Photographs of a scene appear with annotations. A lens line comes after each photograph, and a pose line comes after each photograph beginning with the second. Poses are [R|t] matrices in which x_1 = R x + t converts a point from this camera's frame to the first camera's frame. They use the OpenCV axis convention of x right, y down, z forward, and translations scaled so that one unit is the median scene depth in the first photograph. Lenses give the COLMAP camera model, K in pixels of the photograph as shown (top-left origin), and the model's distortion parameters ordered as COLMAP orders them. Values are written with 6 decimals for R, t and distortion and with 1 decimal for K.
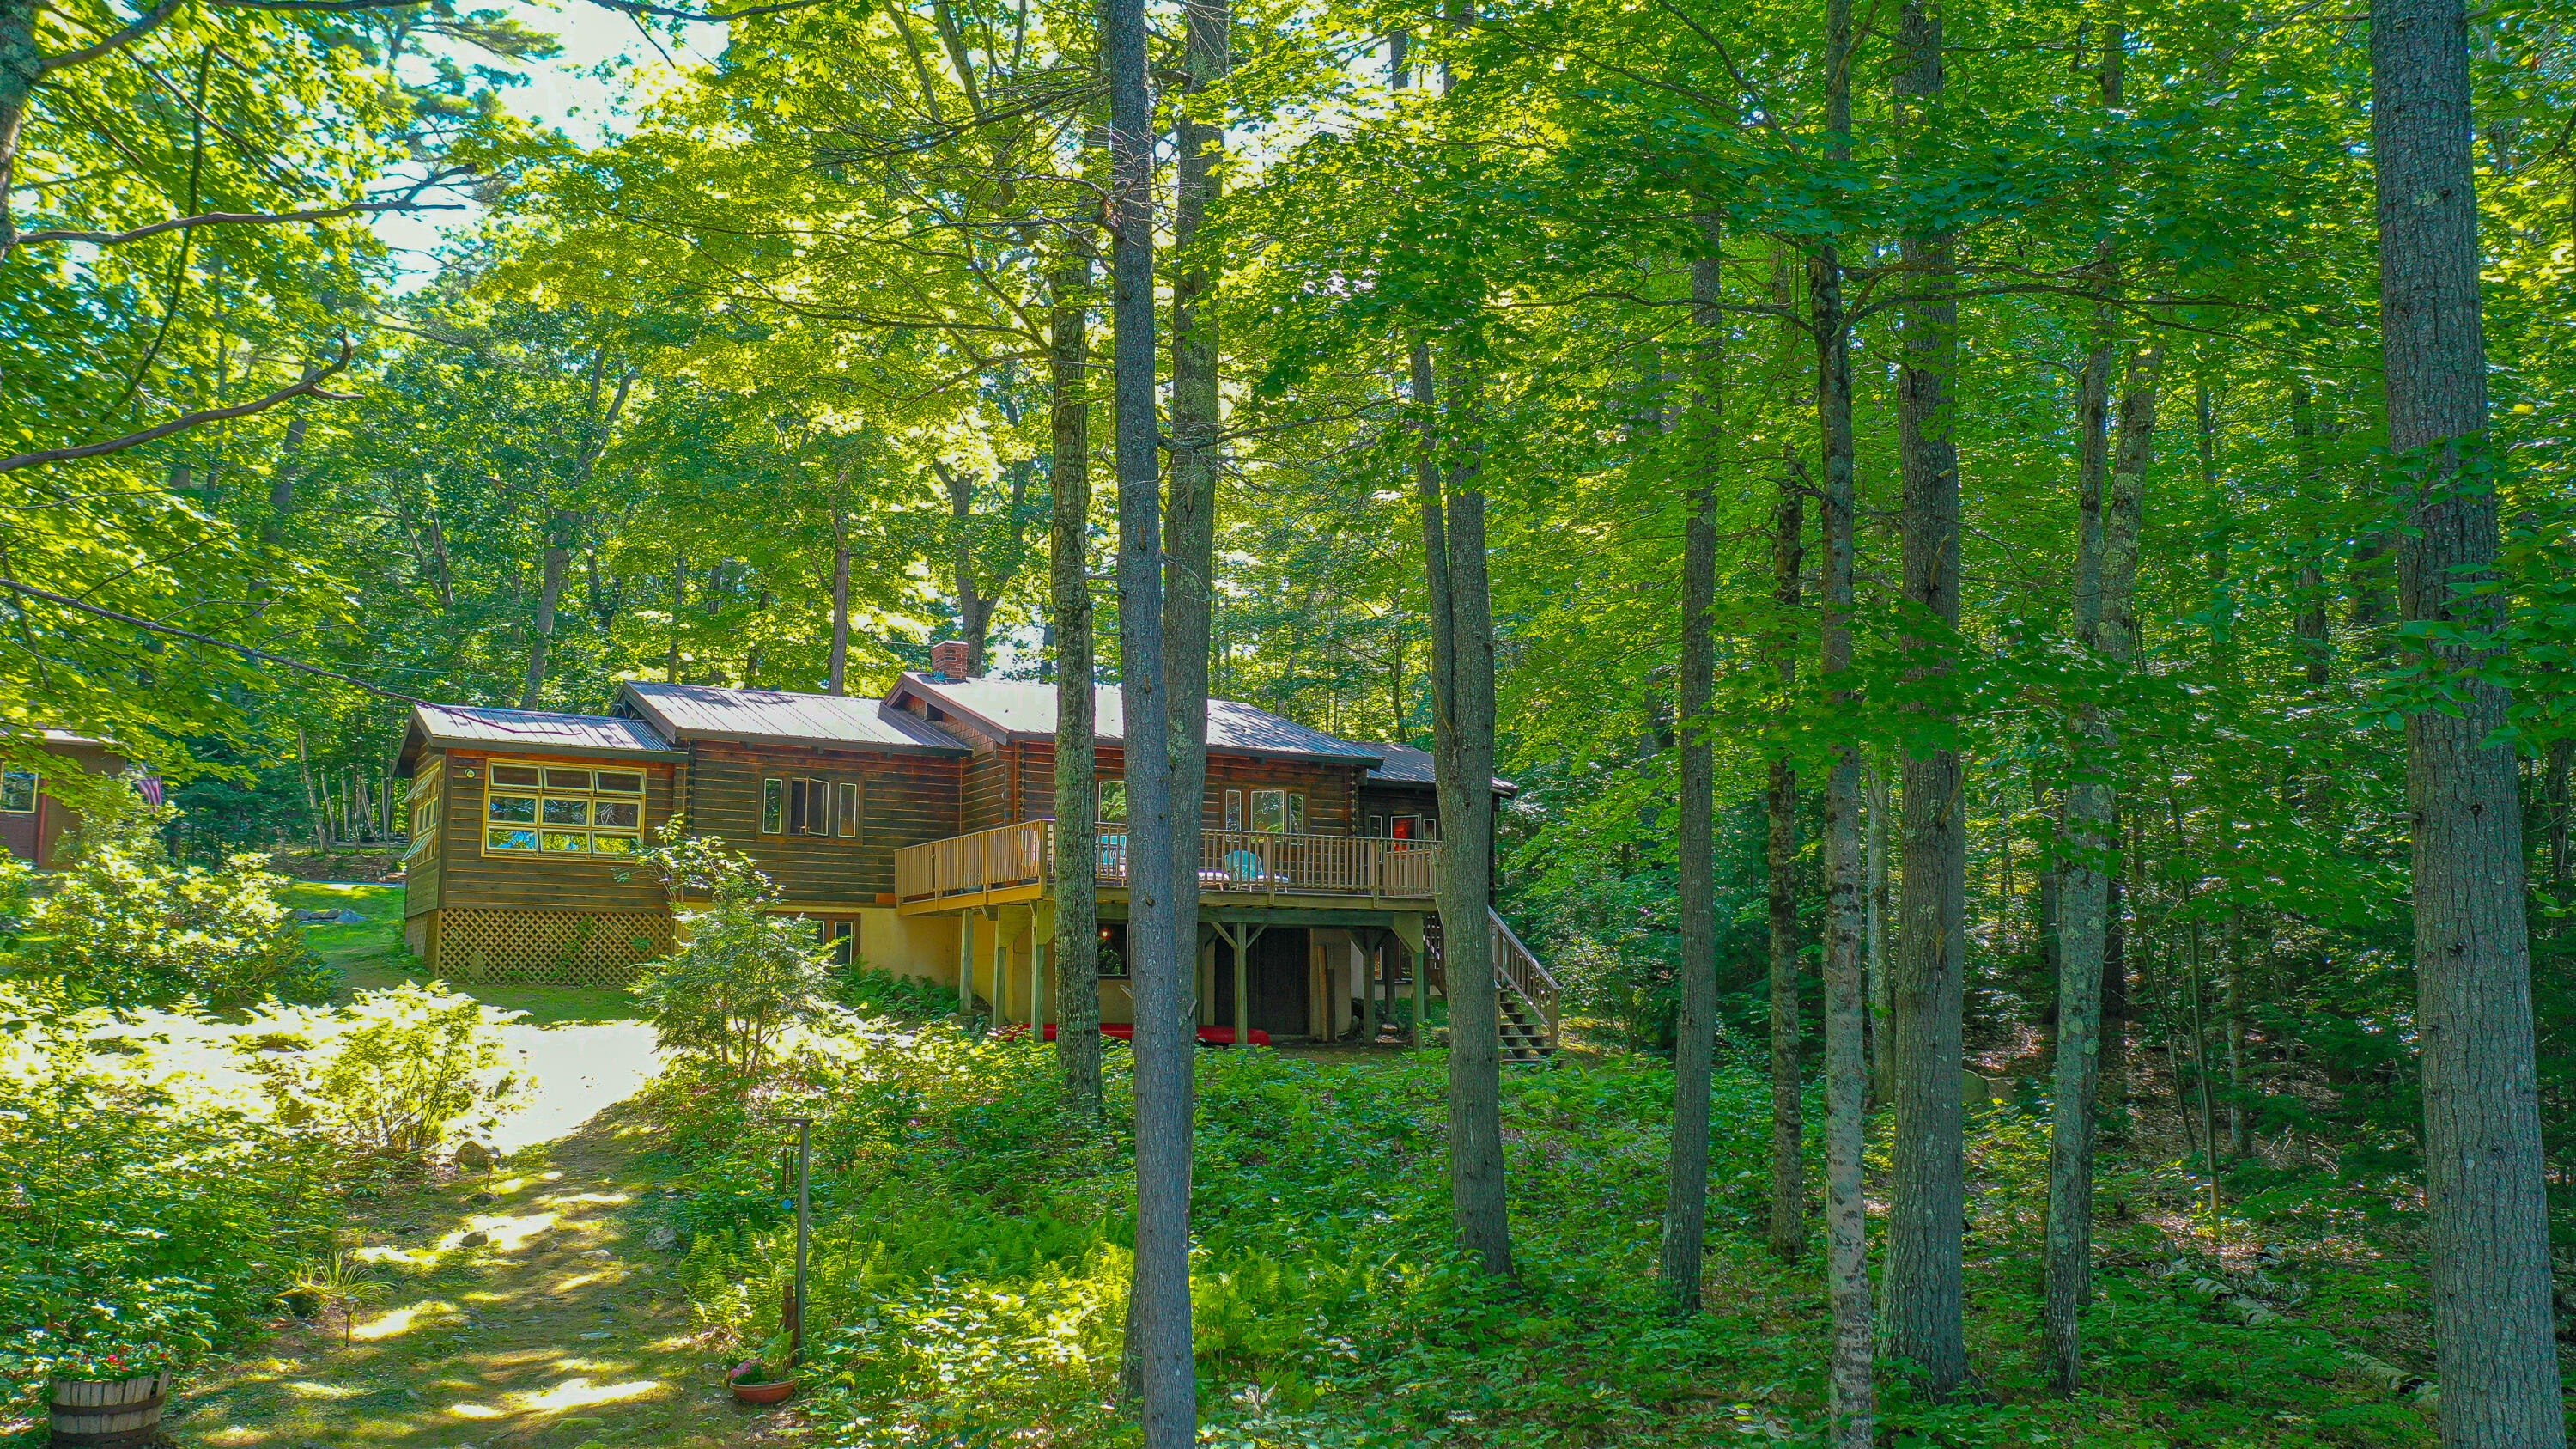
lens RADIAL K [[2020.7, 0, 1277.9], [0, 2020.7, 727.6], [0, 0, 1]] dist [0.000694, 0.010390]
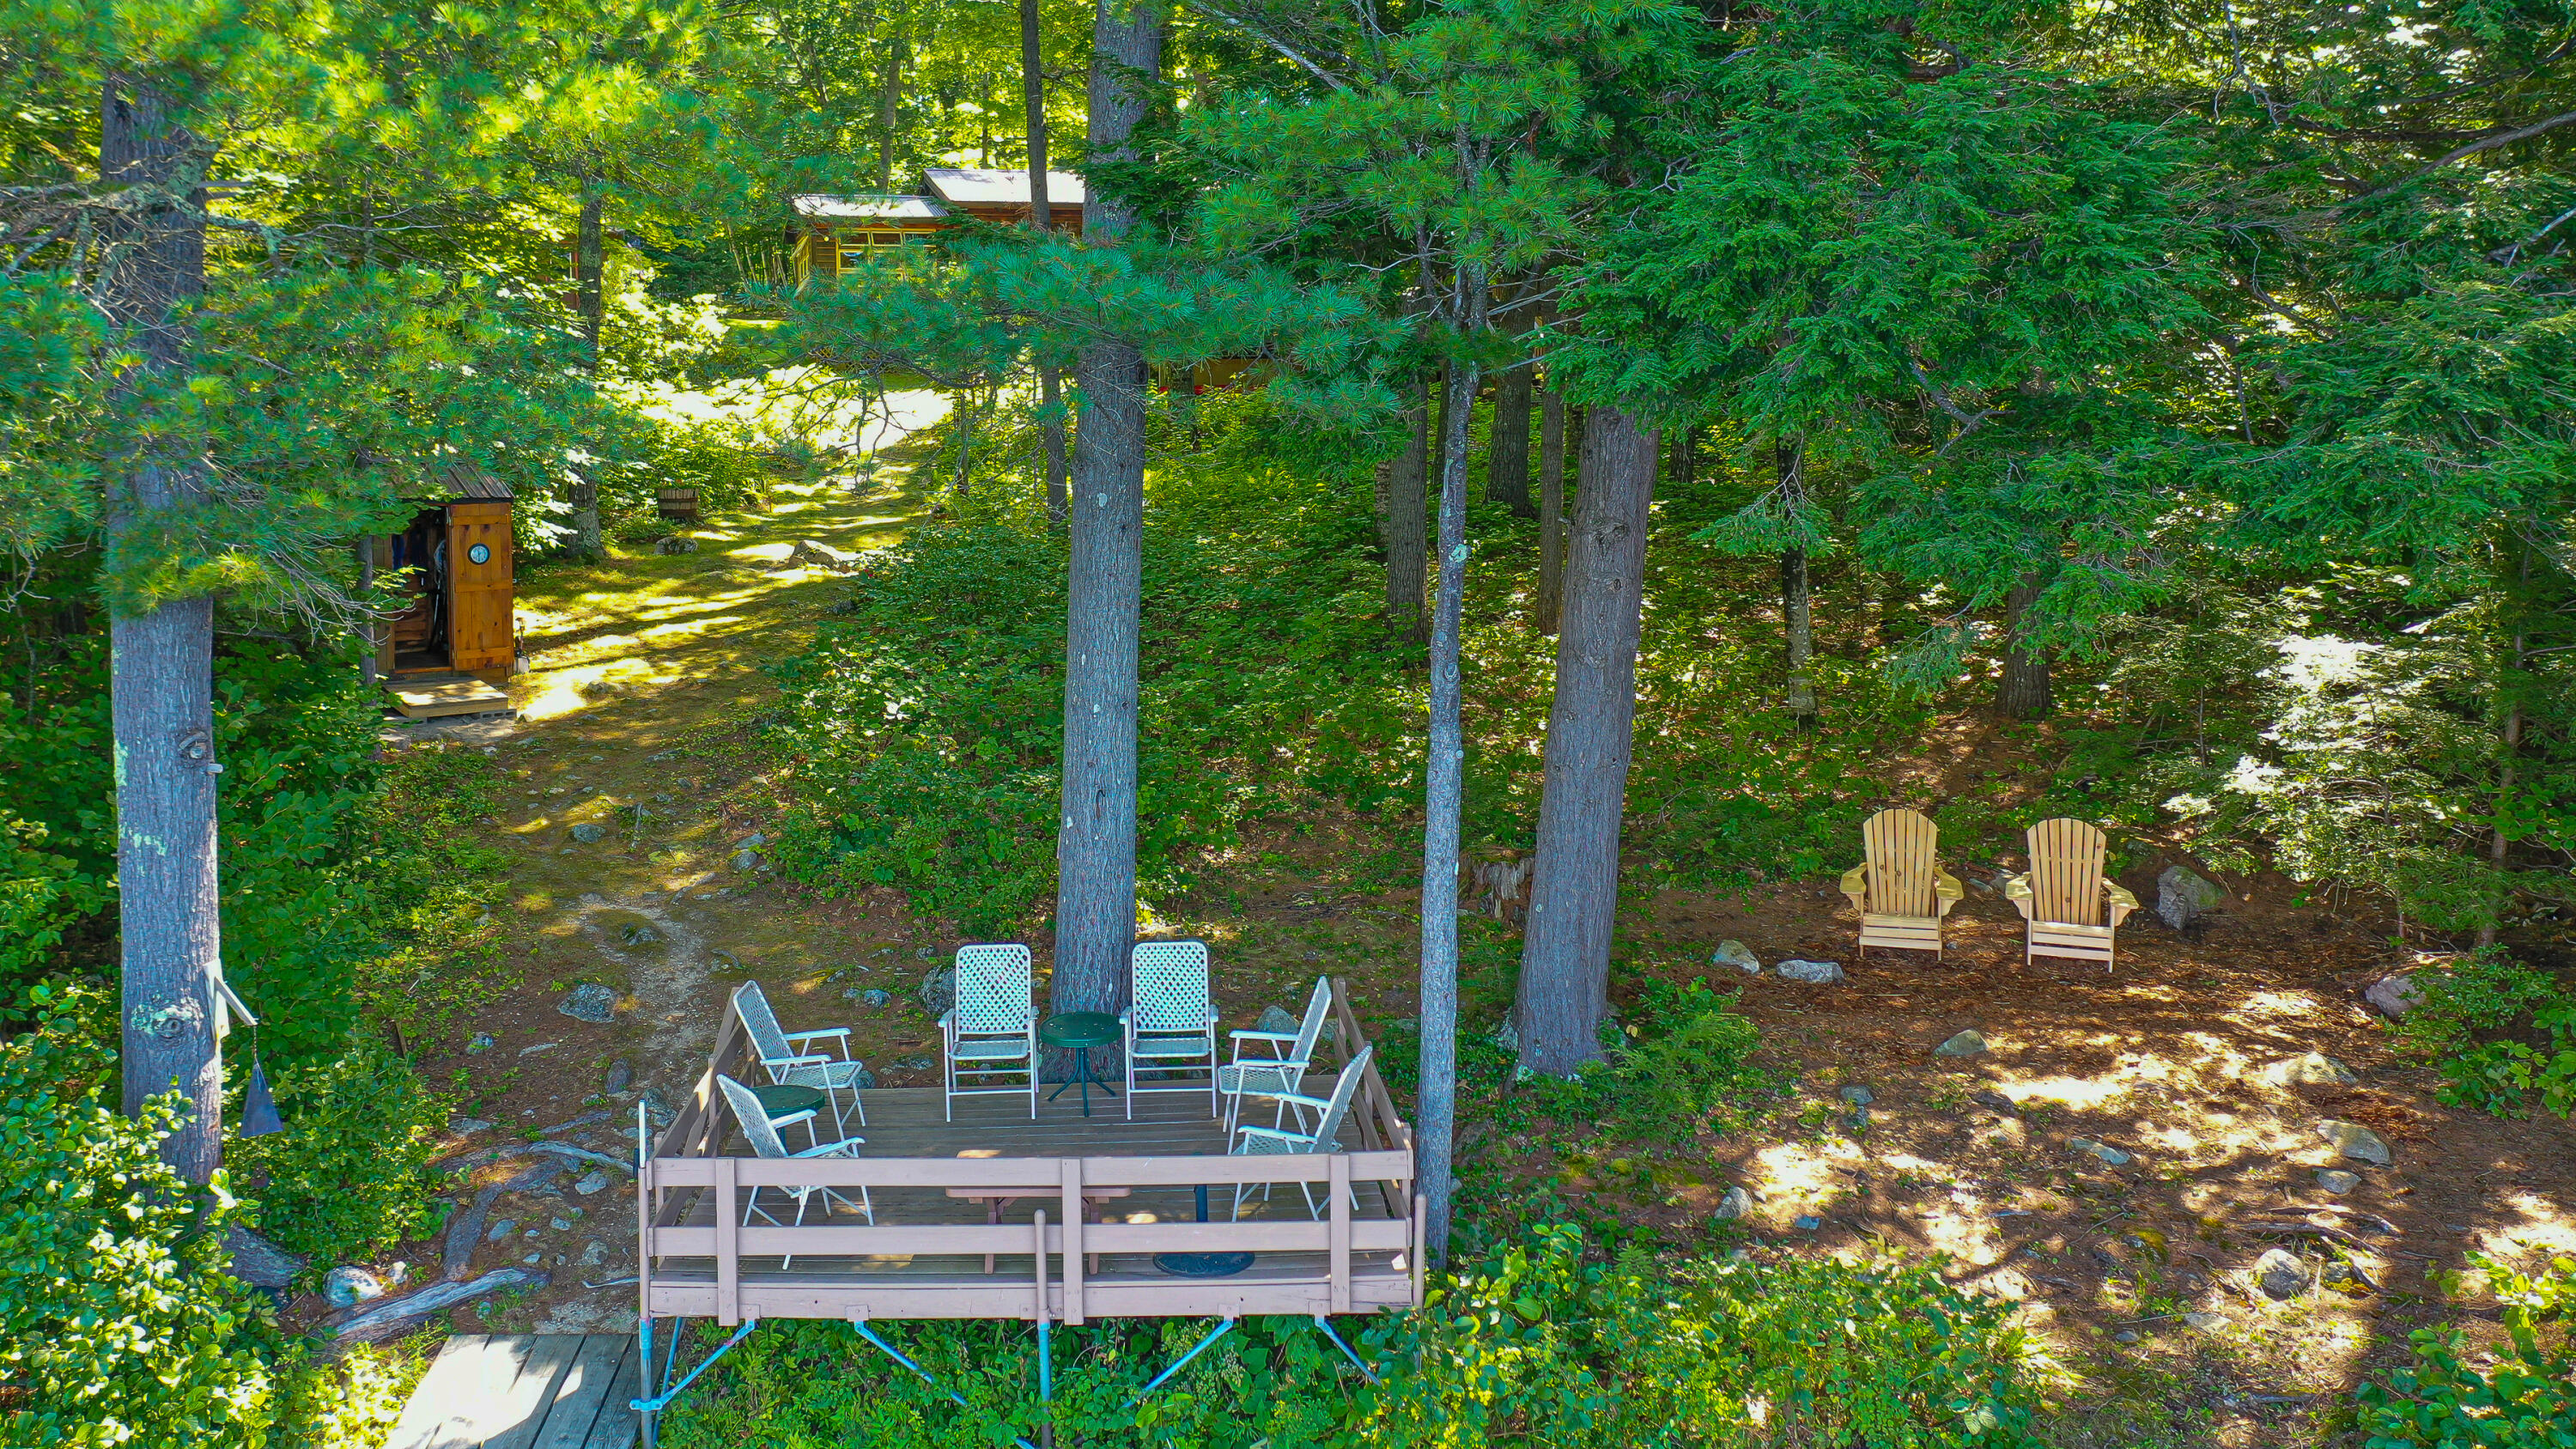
lens RADIAL K [[2096.2, 0, 1114.8], [0, 2096.2, 562.1], [0, 0, 1]] dist [-0.003983, -0.000204]
pose [[0.961527, -0.015282, -0.274287, 0.282563], [0.066440, 0.981747, 0.178208, -0.006036], [0.266557, -0.189575, 0.944991, -0.572156]]
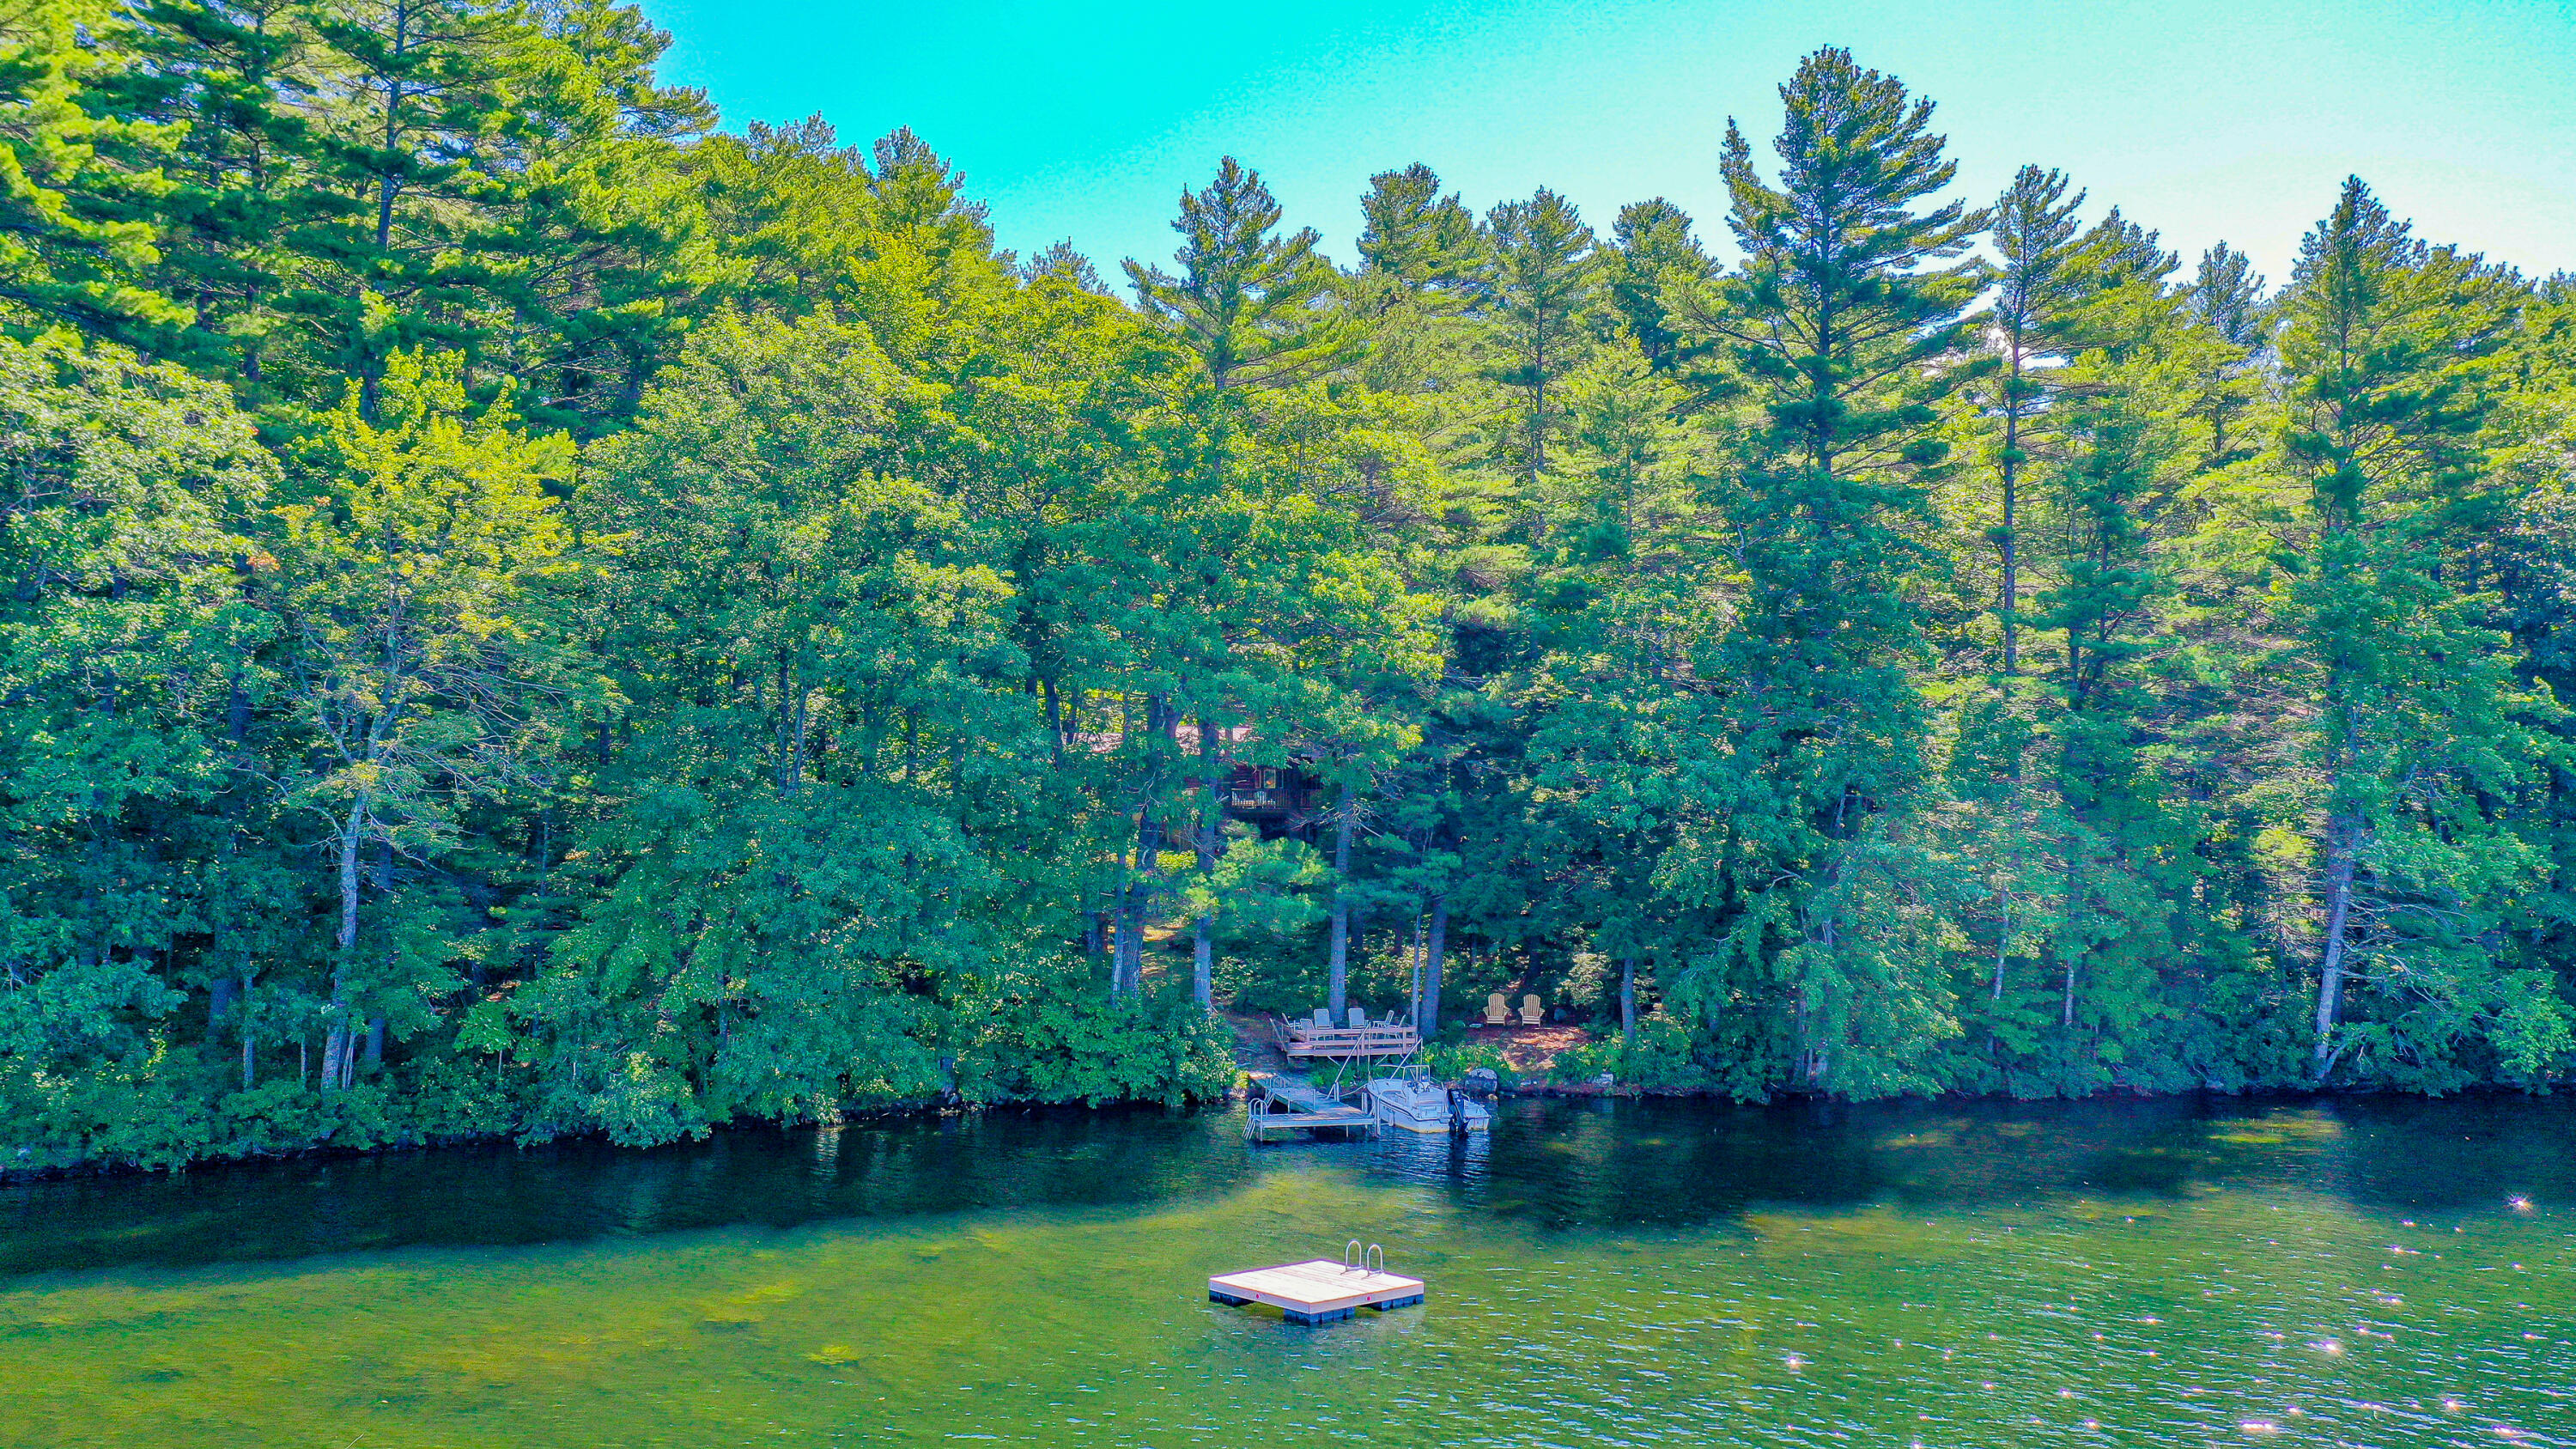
lens RADIAL K [[2020.7, 0, 1277.9], [0, 2020.7, 727.6], [0, 0, 1]] dist [0.000694, 0.010390]
pose [[0.998403, -0.010249, -0.055547, 0.209896], [0.014788, 0.996528, 0.081940, -0.331217], [0.054514, -0.082631, 0.995088, -2.328780]]
